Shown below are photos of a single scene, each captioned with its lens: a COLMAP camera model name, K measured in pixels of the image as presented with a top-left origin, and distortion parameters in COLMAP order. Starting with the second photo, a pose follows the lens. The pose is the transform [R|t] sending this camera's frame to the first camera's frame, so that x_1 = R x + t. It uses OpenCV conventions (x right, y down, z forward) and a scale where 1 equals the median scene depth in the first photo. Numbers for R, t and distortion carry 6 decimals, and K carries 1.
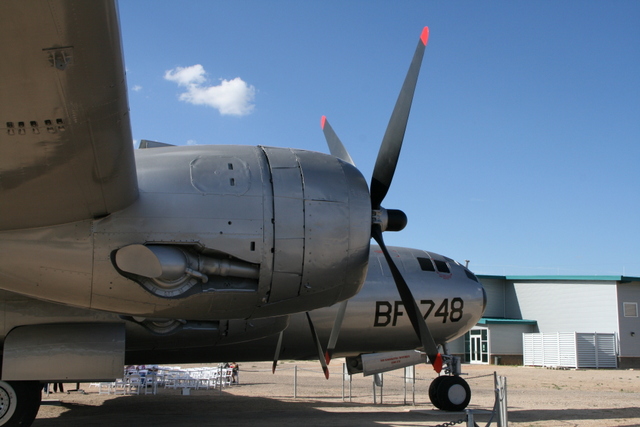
lens RADIAL K [[785.3, 0, 320.2], [0, 785.3, 225.9], [0, 0, 1]] dist [0.010520, 0.040366]
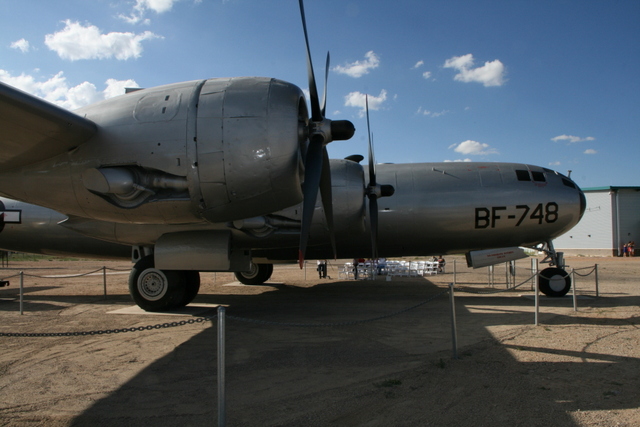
lens RADIAL K [[526.1, 0, 320.0], [0, 526.1, 213.5], [0, 0, 1]] dist [-0.131080, 0.005177]
pose [[0.899987, -0.037068, -0.434338, 0.203213], [0.075284, 0.994623, 0.071110, 0.029005], [0.429367, -0.096697, 0.897938, 0.171893]]
